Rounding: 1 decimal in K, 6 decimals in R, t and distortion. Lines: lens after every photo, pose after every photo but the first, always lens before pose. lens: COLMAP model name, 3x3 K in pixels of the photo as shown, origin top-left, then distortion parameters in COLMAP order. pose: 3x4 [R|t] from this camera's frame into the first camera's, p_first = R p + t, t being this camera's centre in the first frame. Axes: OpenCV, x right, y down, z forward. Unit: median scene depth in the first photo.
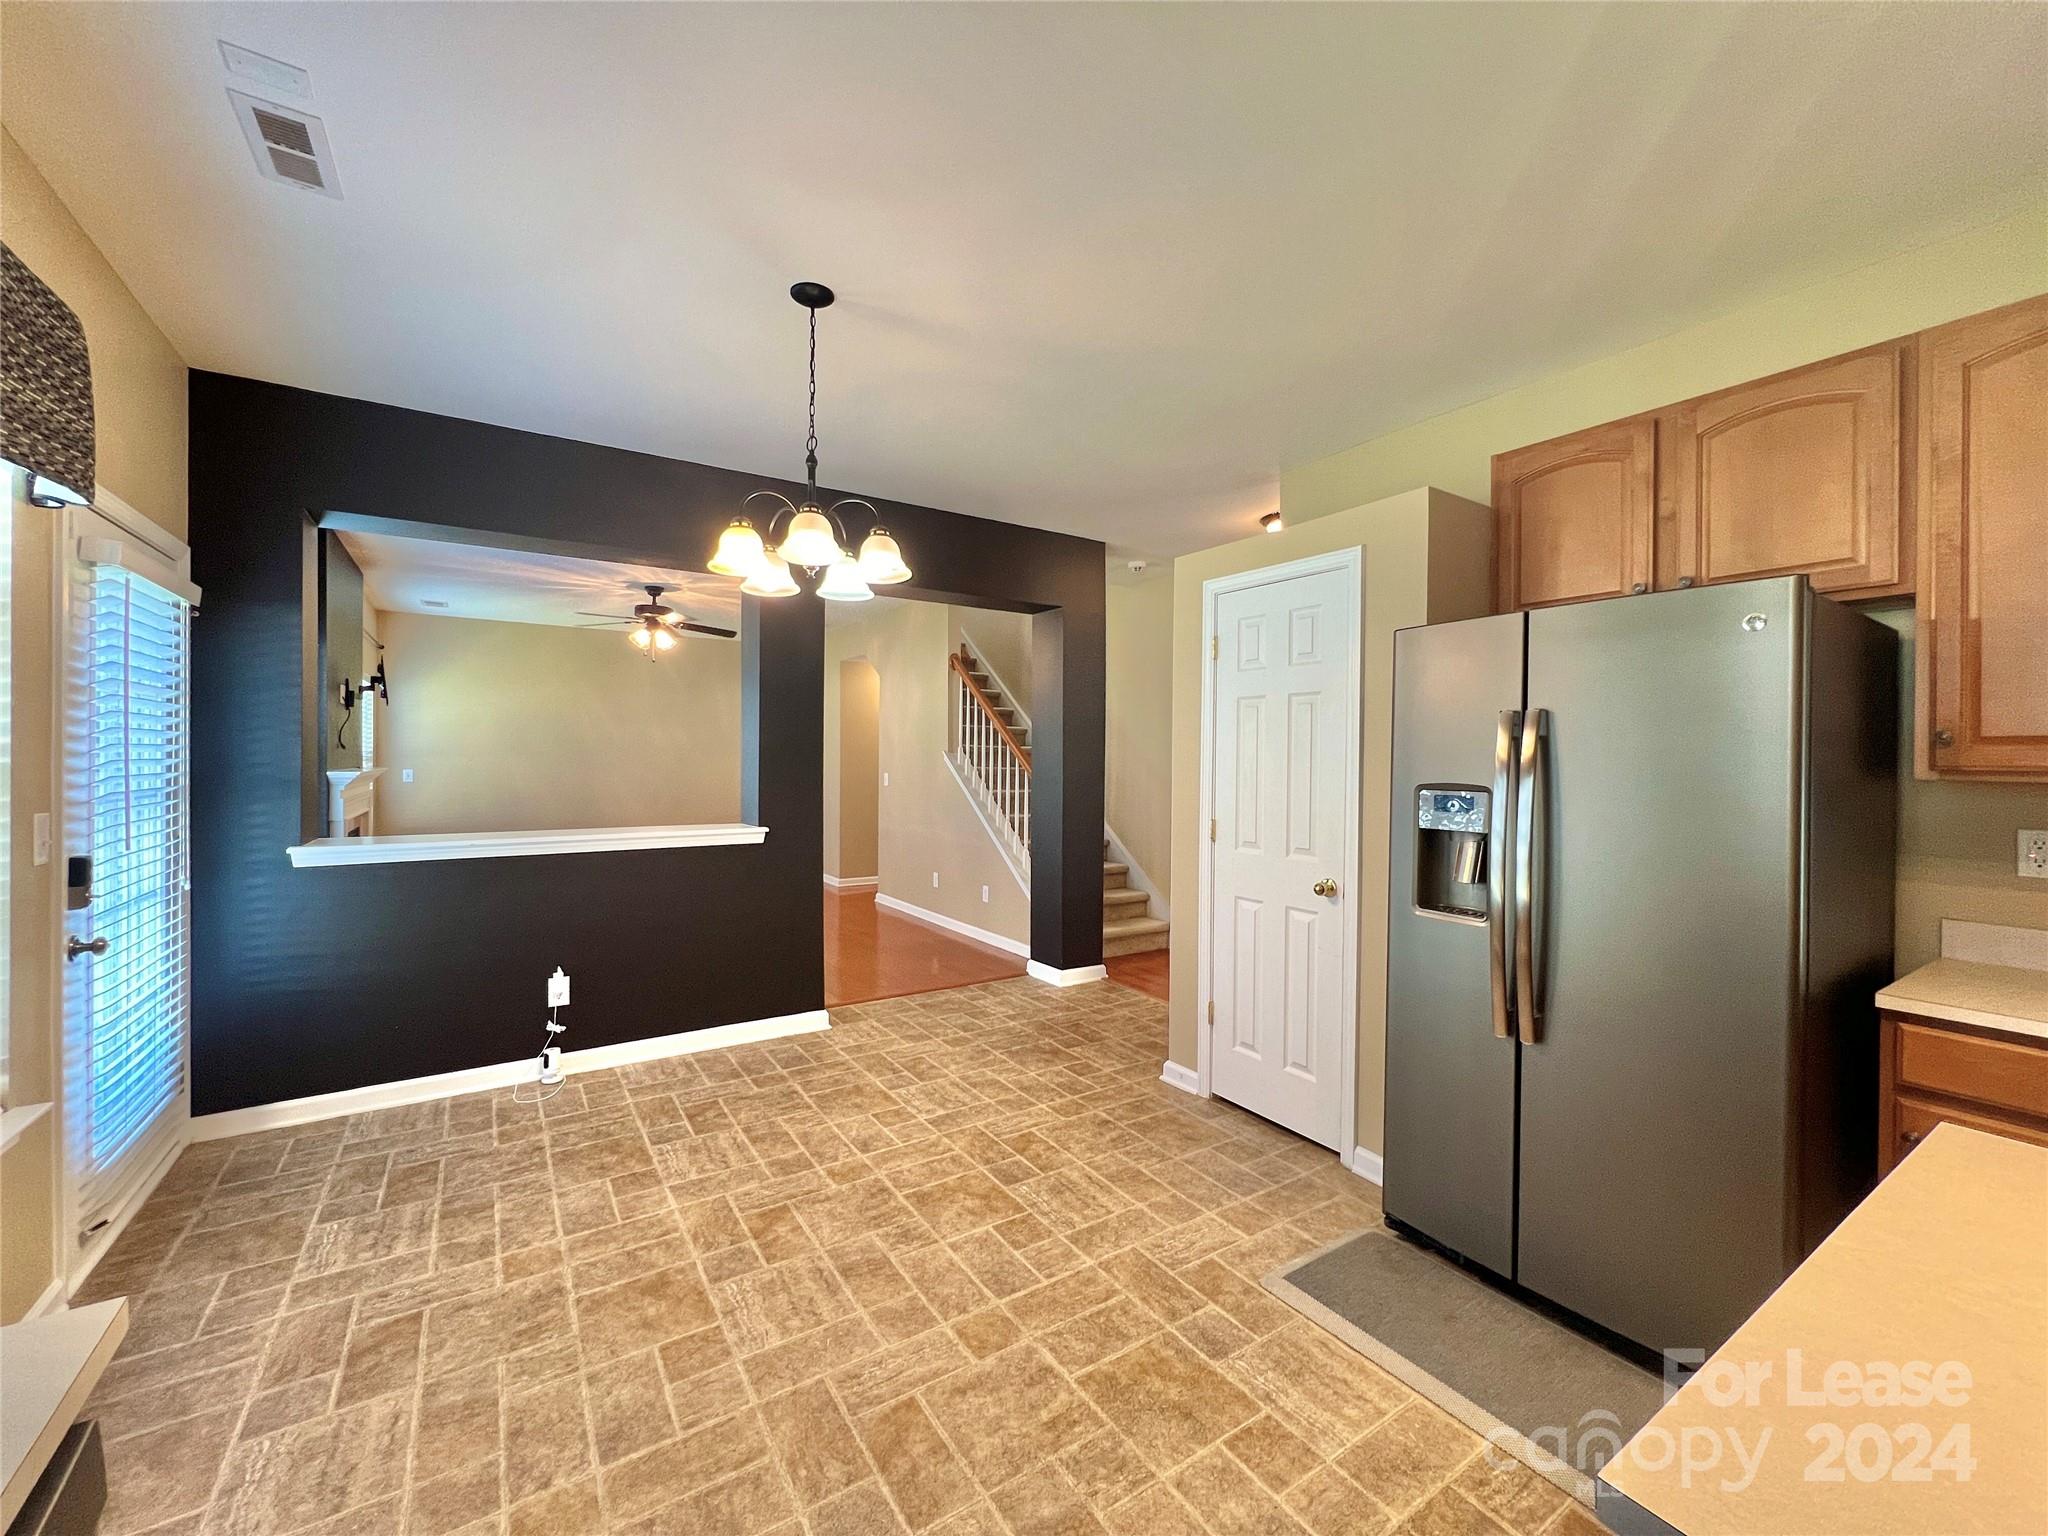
lens RADIAL K [[822.2, 0, 1021.6], [0, 822.2, 759.5], [0, 0, 1]] dist [0.000107, 0.000474]
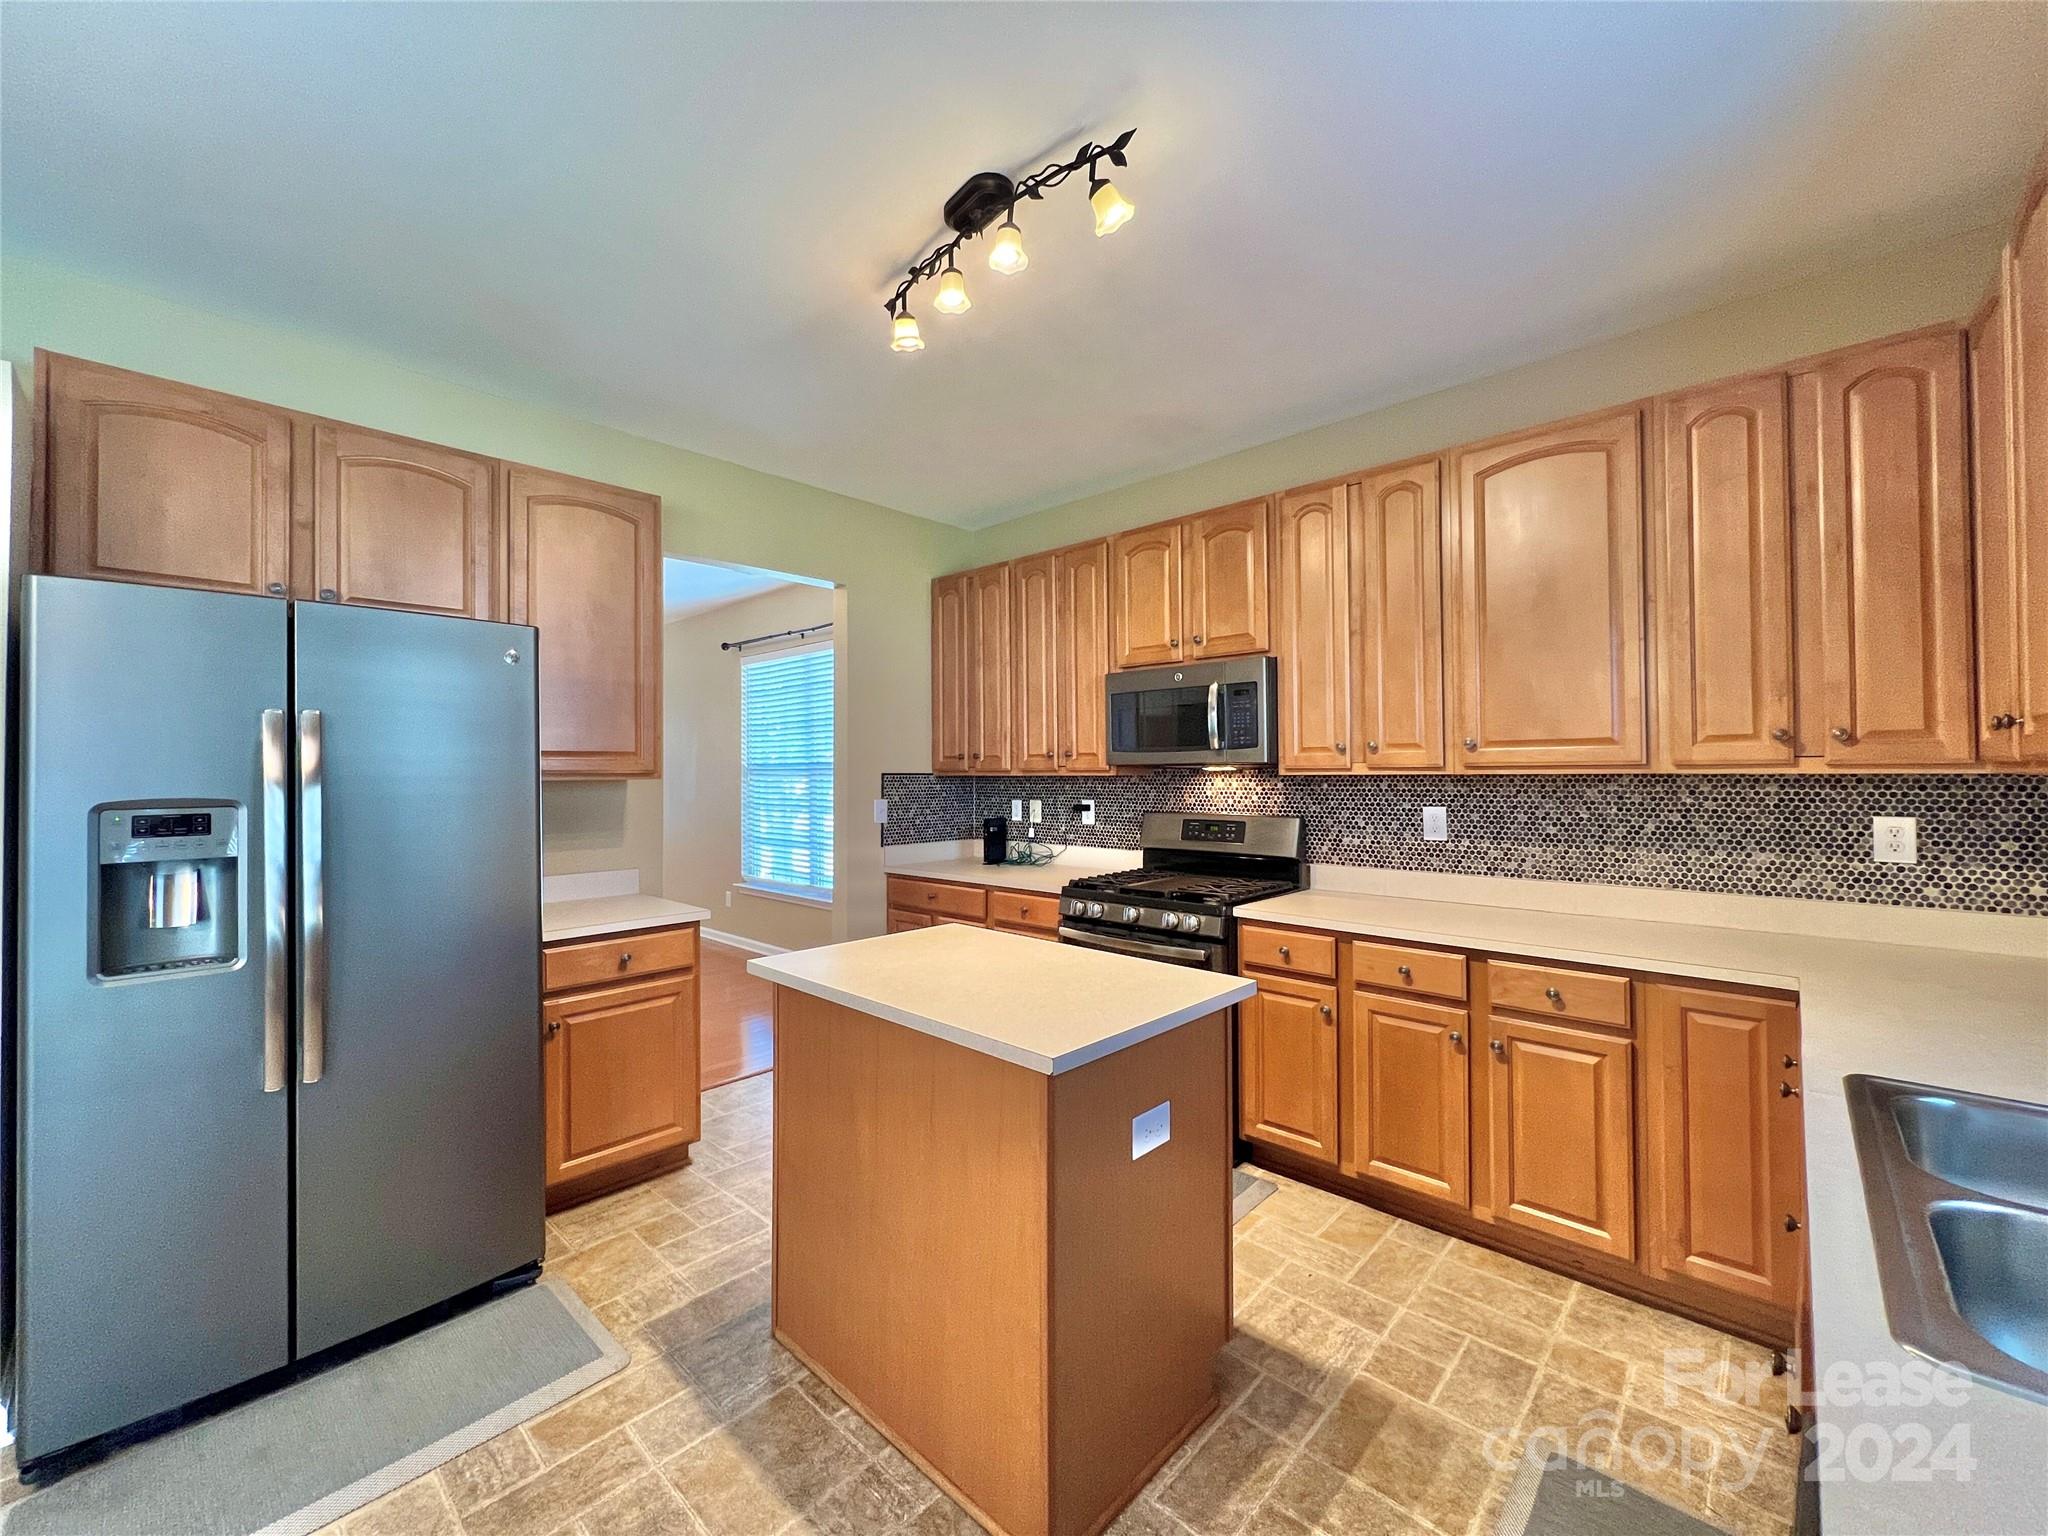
lens RADIAL K [[822.2, 0, 1021.6], [0, 822.2, 759.5], [0, 0, 1]] dist [0.000107, 0.000474]
pose [[-0.234590, 0.007895, 0.972062, -0.397460], [0.006354, 0.999958, -0.006588, 0.002465], [-0.972074, 0.004631, -0.234631, 0.402593]]
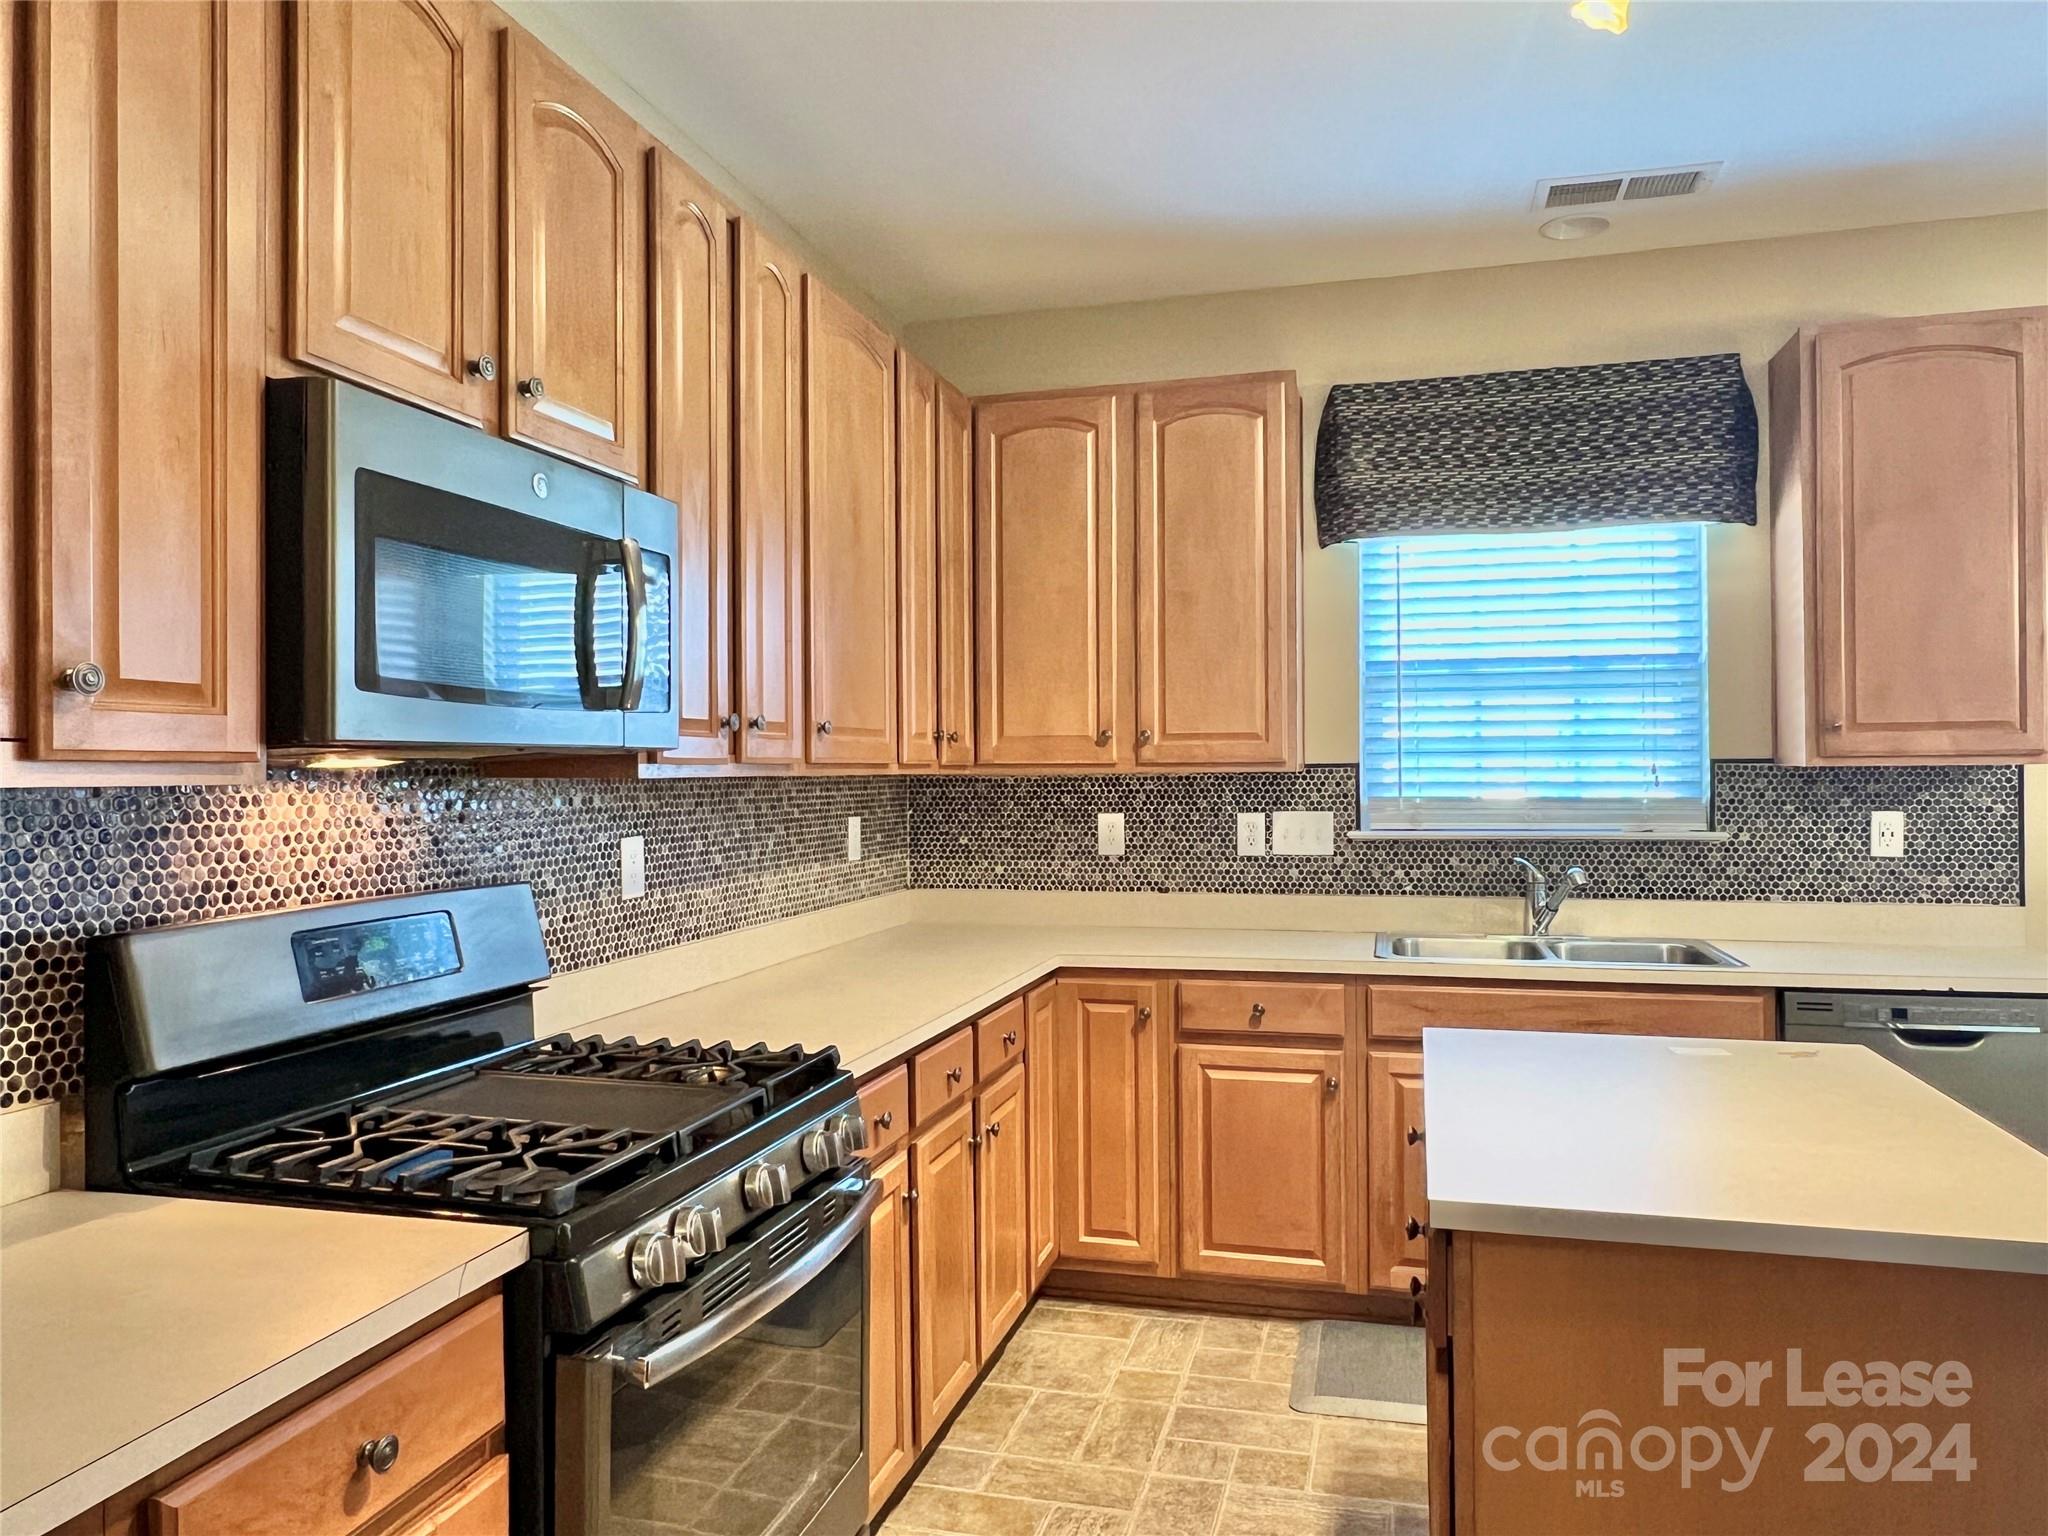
lens RADIAL K [[1387.4, 0, 1013.8], [0, 1387.4, 766.7], [0, 0, 1]] dist [-0.000332, -0.002579]
pose [[-0.752253, -0.003972, -0.658863, 1.268610], [0.000946, 0.999974, -0.007108, 0.020792], [0.658874, -0.005970, -0.752230, 0.588170]]
